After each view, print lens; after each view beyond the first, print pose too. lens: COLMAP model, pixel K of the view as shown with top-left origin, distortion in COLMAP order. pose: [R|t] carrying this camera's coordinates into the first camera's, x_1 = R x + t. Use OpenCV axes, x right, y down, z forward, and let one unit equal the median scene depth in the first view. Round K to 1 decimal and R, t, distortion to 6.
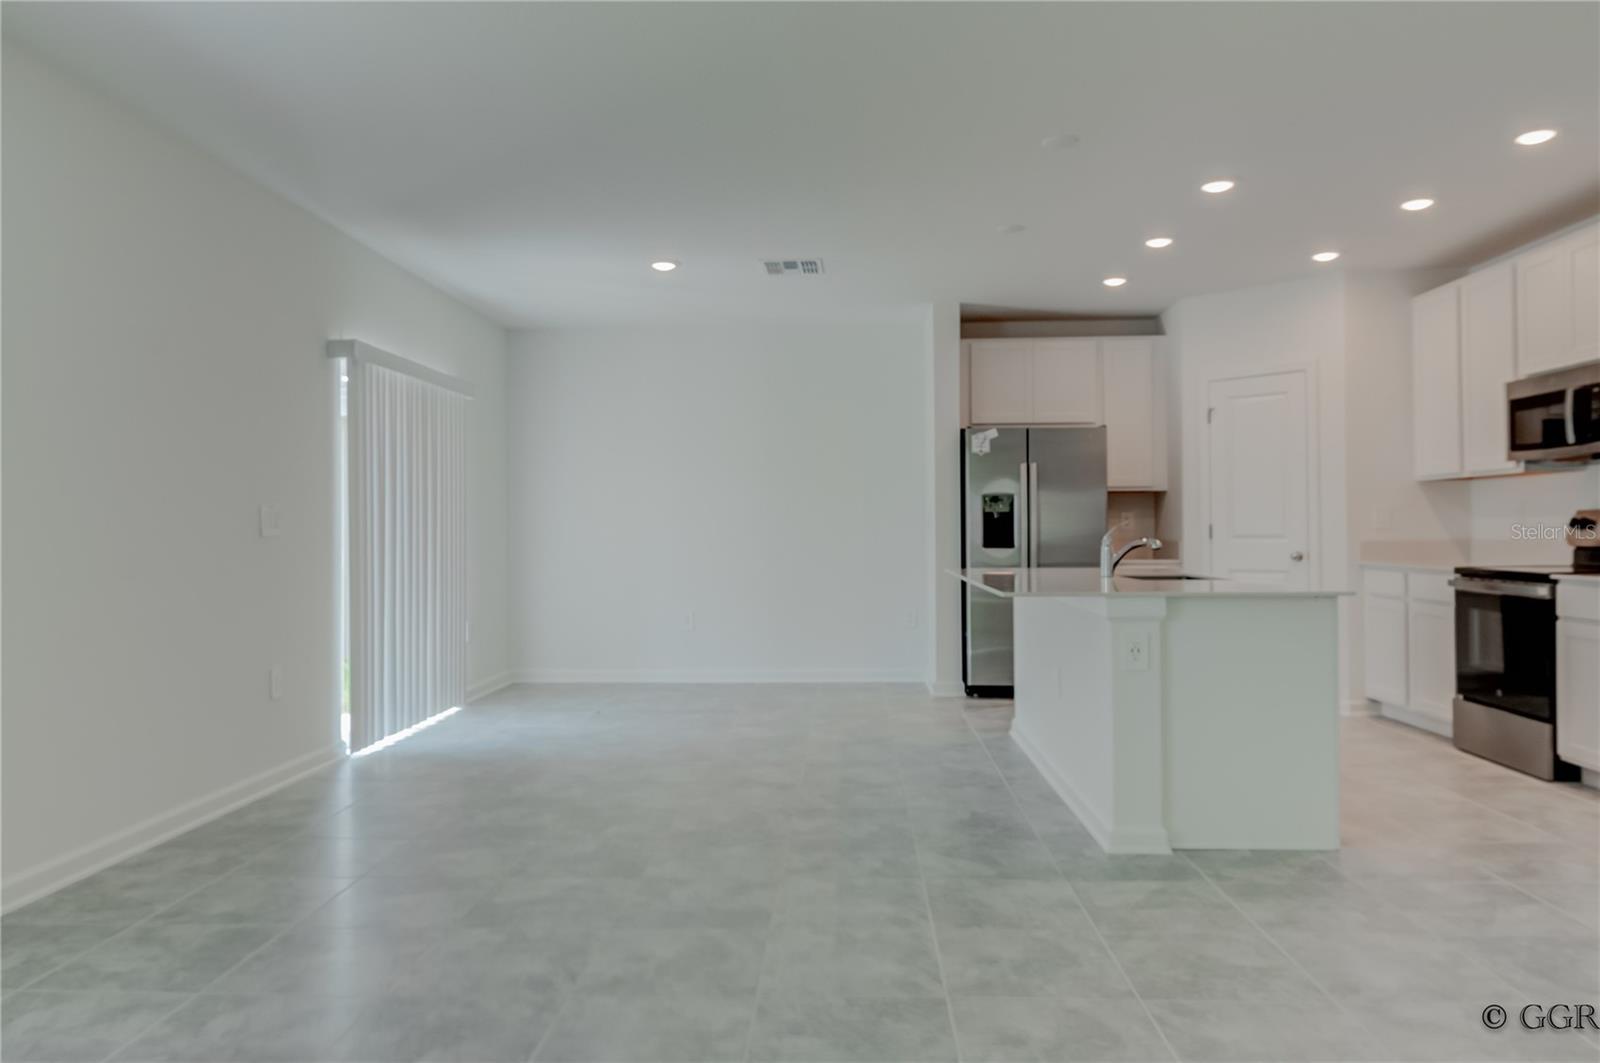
lens RADIAL K [[1121.9, 0, 805.9], [0, 1121.9, 529.5], [0, 0, 1]] dist [0.052295, -0.049465]
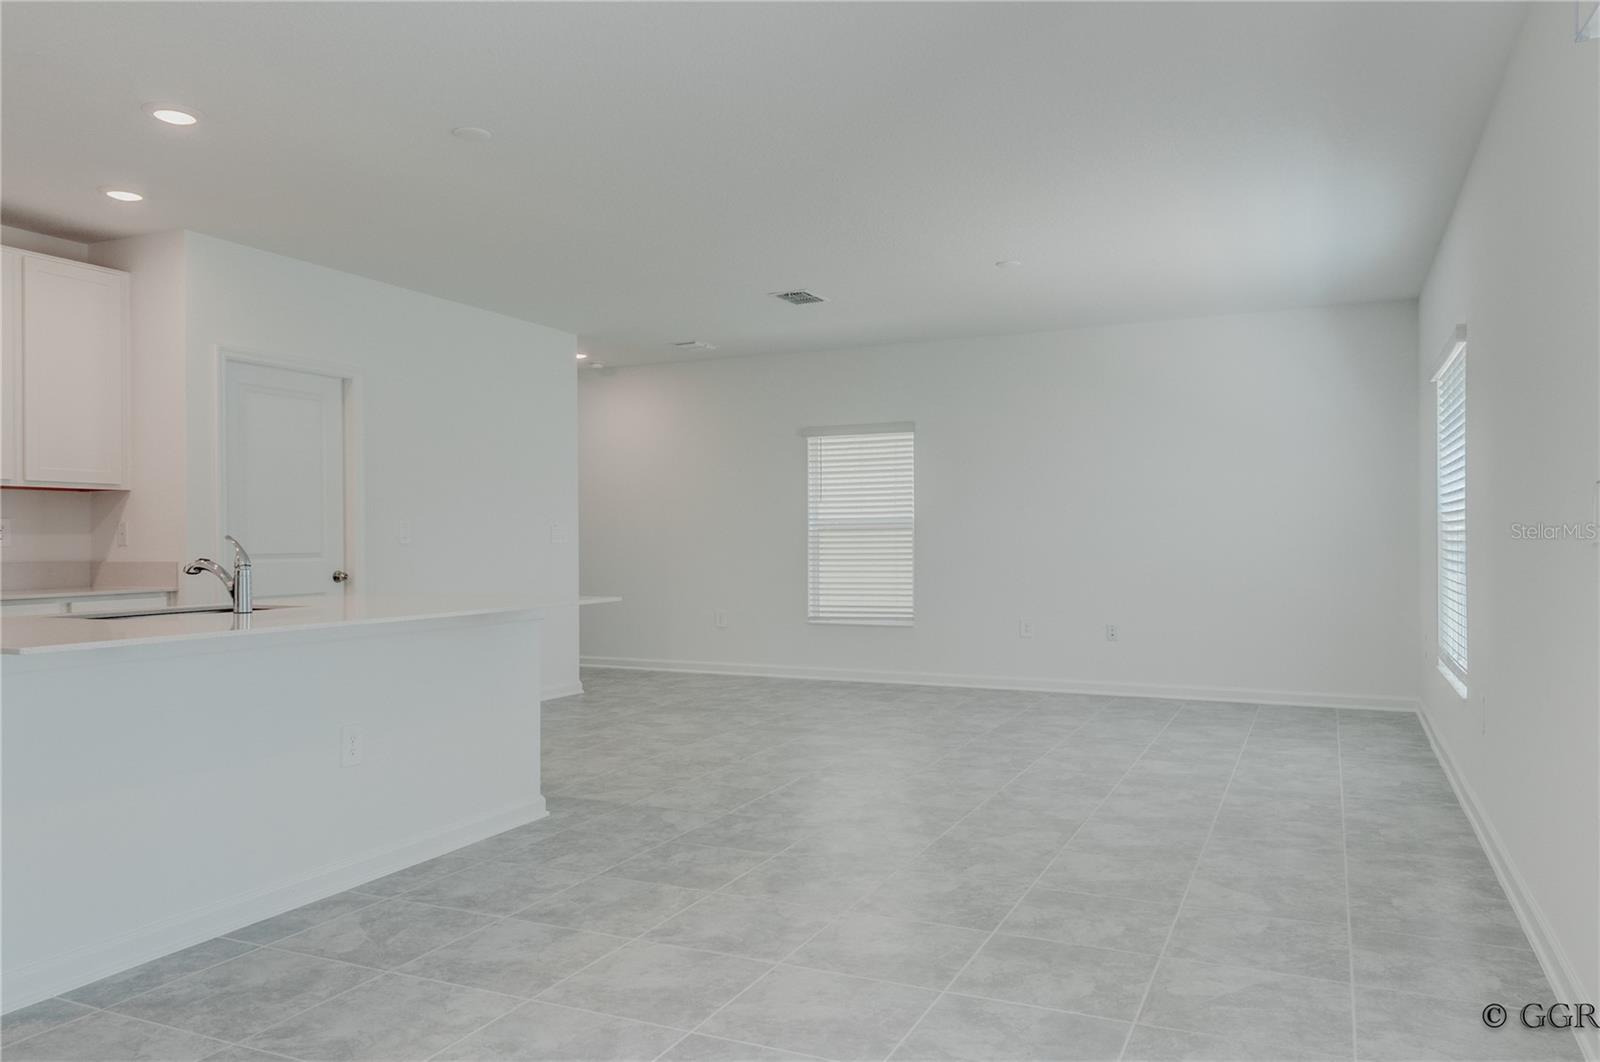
lens RADIAL K [[1121.9, 0, 805.9], [0, 1121.9, 529.0], [0, 0, 1]] dist [0.052295, -0.049465]
pose [[-0.922811, 0.016682, 0.384892, -0.264708], [0.013773, 0.999852, -0.010314, 0.001273], [-0.385007, -0.004216, -0.922904, 1.191448]]
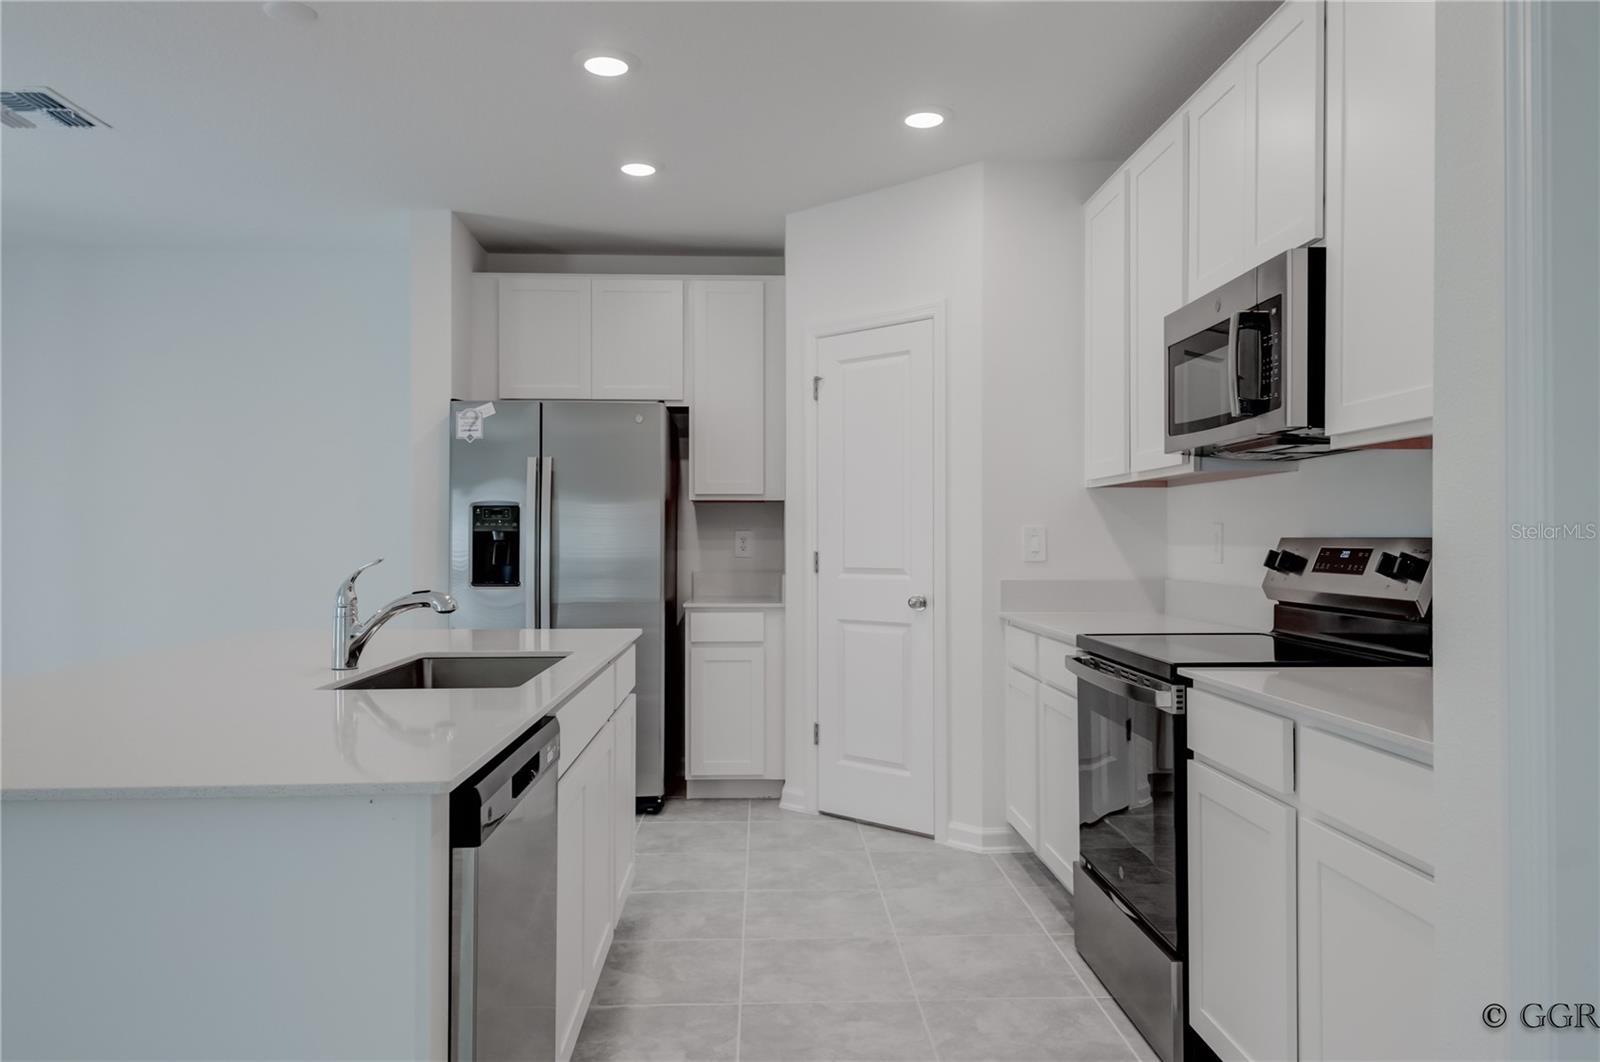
lens RADIAL K [[1110.1, 0, 805.5], [0, 1110.1, 534.9], [0, 0, 1]] dist [0.050474, -0.044989]
pose [[0.997043, 0.006693, 0.076557, 0.338104], [-0.006287, 0.999965, -0.005548, -0.011810], [-0.076591, 0.005050, 0.997050, 0.385262]]
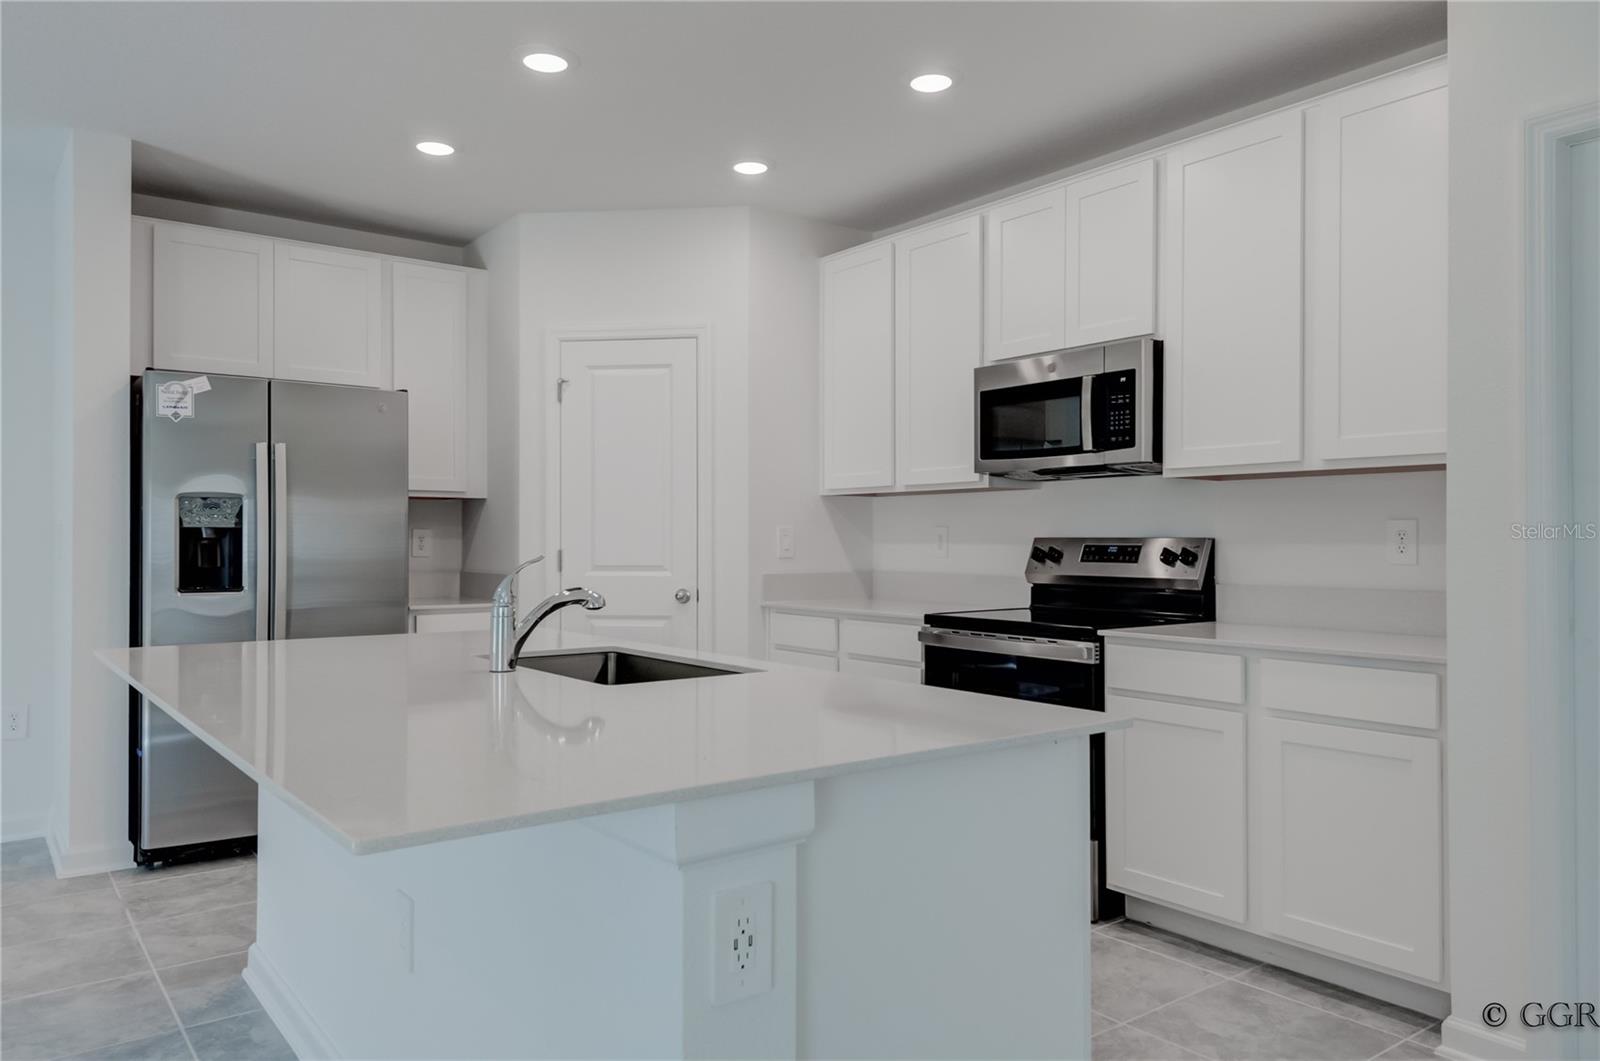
lens RADIAL K [[1110.1, 0, 805.5], [0, 1110.1, 534.4], [0, 0, 1]] dist [0.050474, -0.044989]
pose [[0.772310, 0.011060, 0.635150, 0.051925], [-0.006191, 0.999932, -0.009885, -0.009119], [-0.635216, 0.003702, 0.772326, 0.433407]]
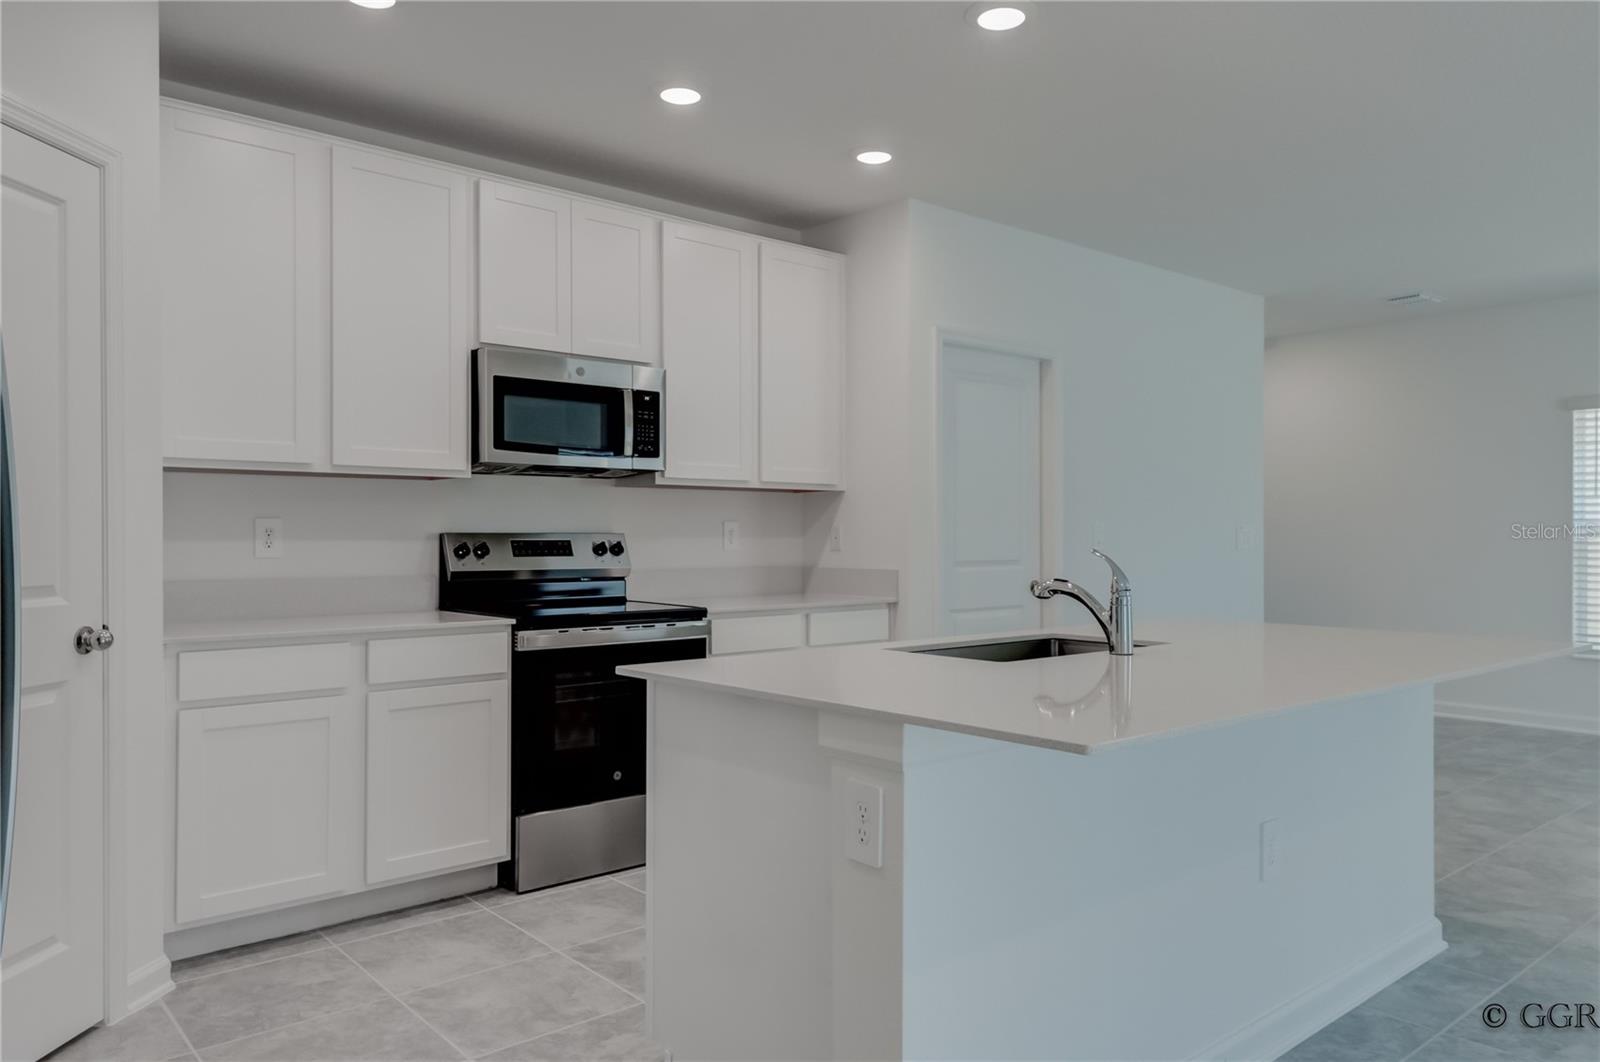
lens RADIAL K [[1099.9, 0, 800.0], [0, 1099.9, 531.0], [0, 0, 1]] dist [0.025047, -0.000736]
pose [[-0.676829, 0.011397, 0.736052, -0.007713], [0.005901, 0.999932, -0.010058, -0.008266], [-0.736117, -0.002464, -0.676850, 1.139921]]
